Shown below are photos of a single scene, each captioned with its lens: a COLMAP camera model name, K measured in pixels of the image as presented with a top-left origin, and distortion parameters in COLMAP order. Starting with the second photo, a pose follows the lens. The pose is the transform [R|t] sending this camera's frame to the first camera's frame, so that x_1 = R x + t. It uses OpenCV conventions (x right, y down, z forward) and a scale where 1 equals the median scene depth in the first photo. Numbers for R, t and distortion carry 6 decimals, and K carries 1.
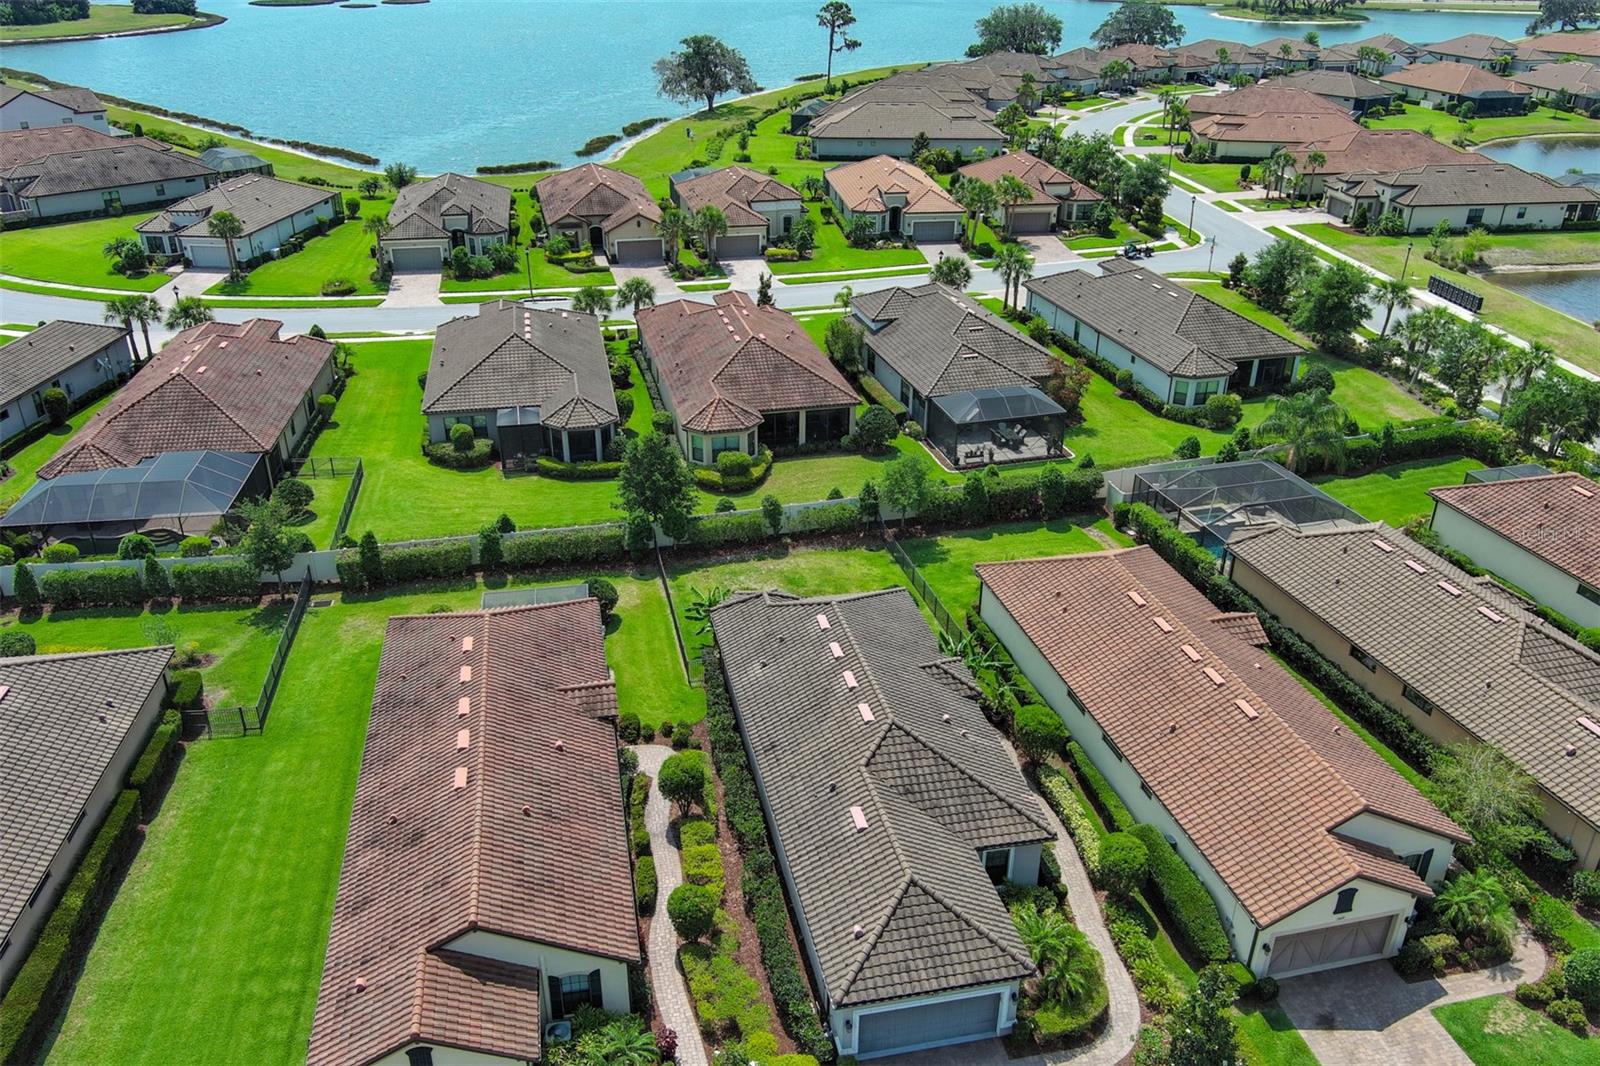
lens RADIAL K [[1285.4, 0, 800.0], [0, 1285.4, 533.0], [0, 0, 1]] dist [0.011768, 0.003006]
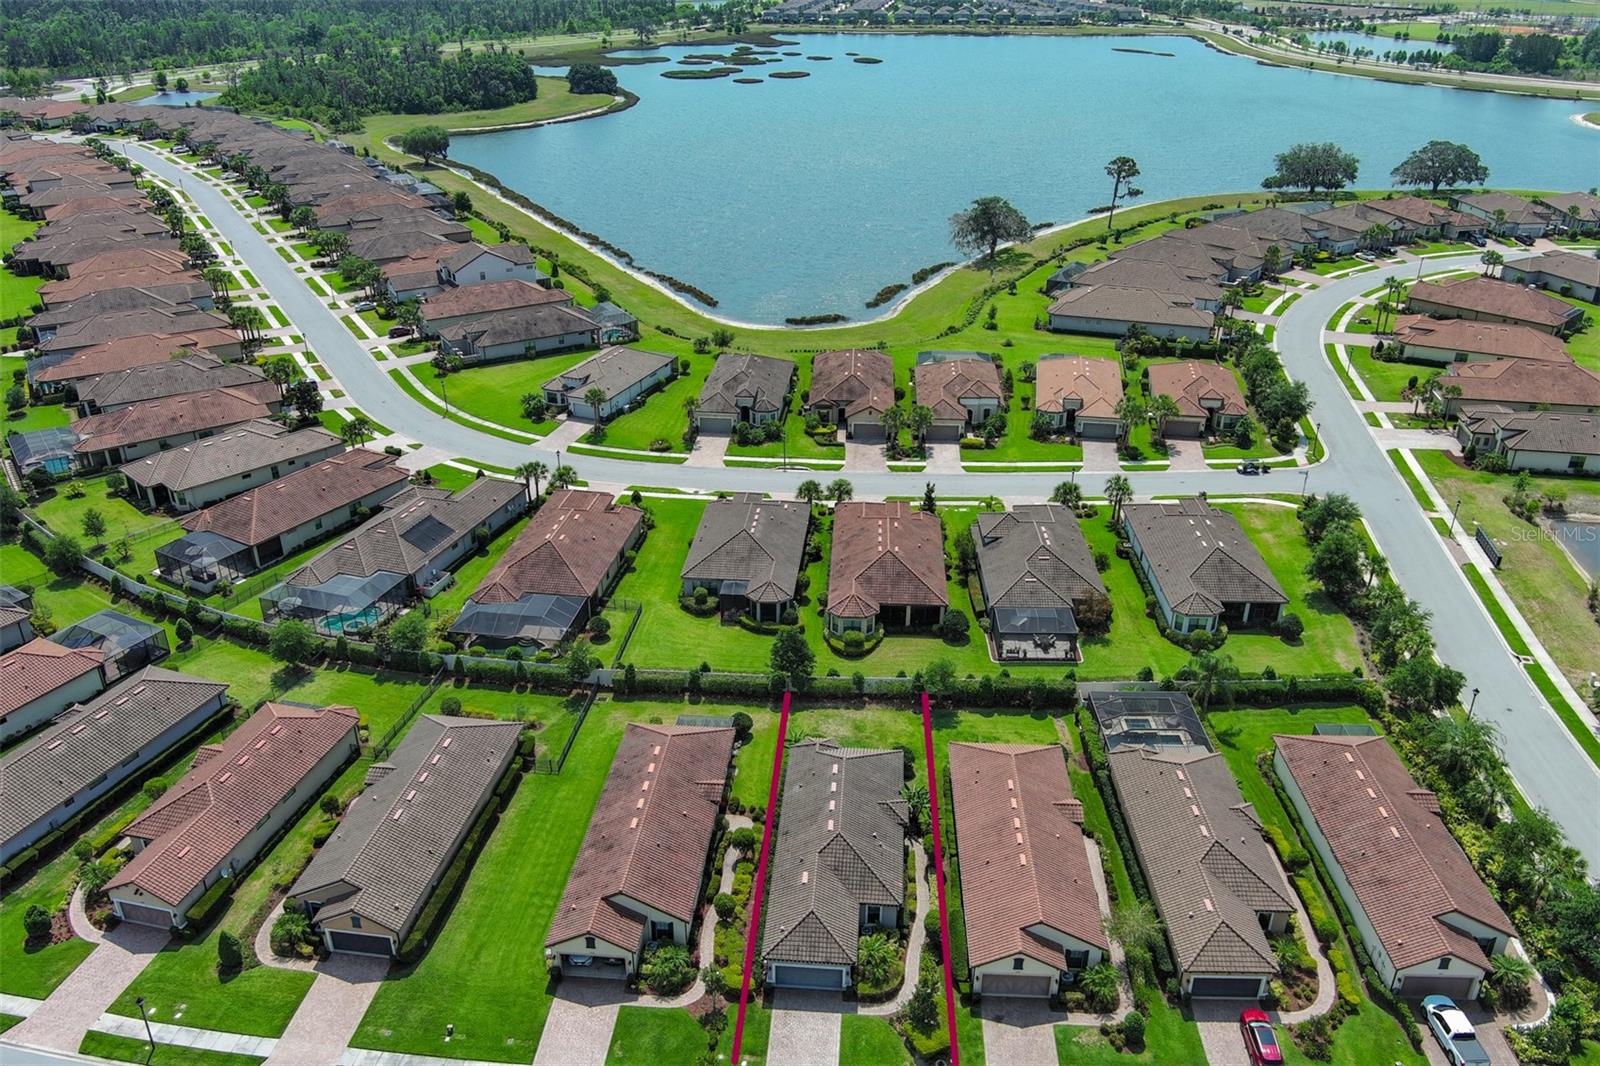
lens RADIAL K [[1278.1, 0, 800.0], [0, 1278.1, 533.0], [0, 0, 1]] dist [0.062666, -0.126238]
pose [[0.958906, 0.126192, -0.254115, 0.261569], [-0.125876, 0.991890, 0.017571, -0.195555], [0.254272, 0.015138, 0.967014, -0.545619]]
